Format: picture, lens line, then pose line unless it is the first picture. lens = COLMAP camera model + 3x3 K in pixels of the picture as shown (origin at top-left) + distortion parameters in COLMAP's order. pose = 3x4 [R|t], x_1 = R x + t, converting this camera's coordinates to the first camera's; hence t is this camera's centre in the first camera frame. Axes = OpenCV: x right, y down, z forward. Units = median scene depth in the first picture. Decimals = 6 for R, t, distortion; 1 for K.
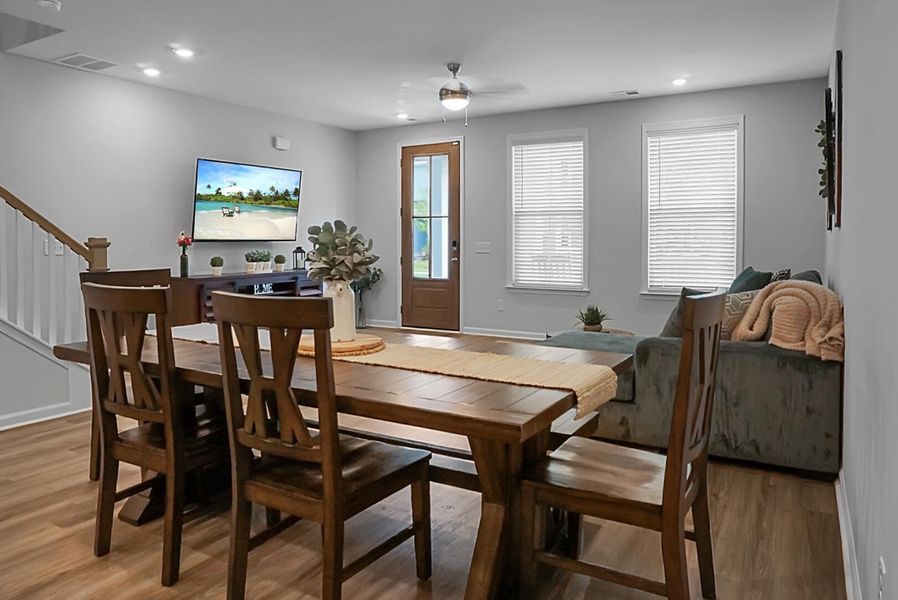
lens RADIAL K [[610.7, 0, 449.0], [0, 610.7, 259.5], [0, 0, 1]] dist [-0.037753, 0.003236]
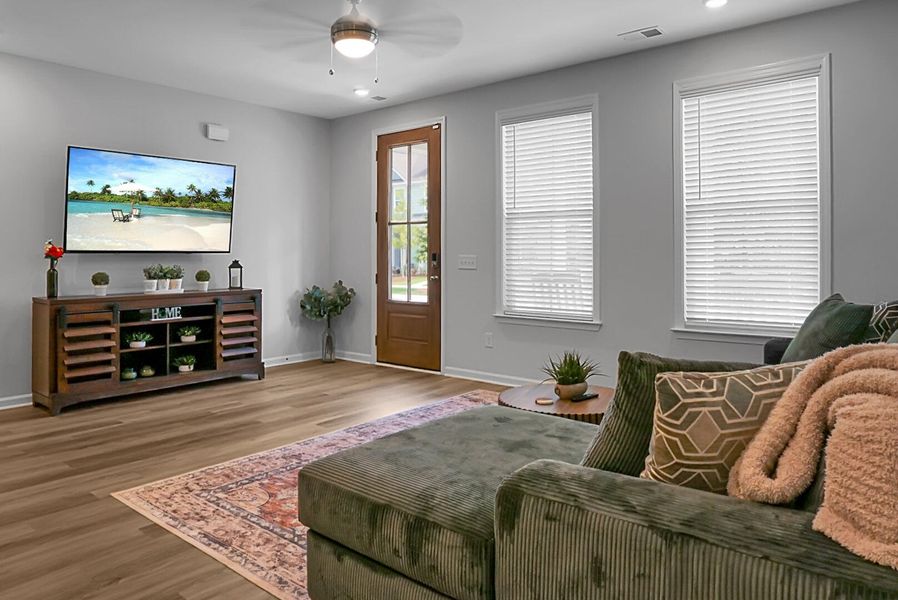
lens RADIAL K [[610.7, 0, 449.0], [0, 610.7, 259.5], [0, 0, 1]] dist [-0.037753, 0.003236]
pose [[0.987103, 0.001603, -0.160076, 0.170714], [-0.005894, 0.999636, -0.026335, -0.003192], [0.159976, 0.026938, 0.986753, 0.280898]]
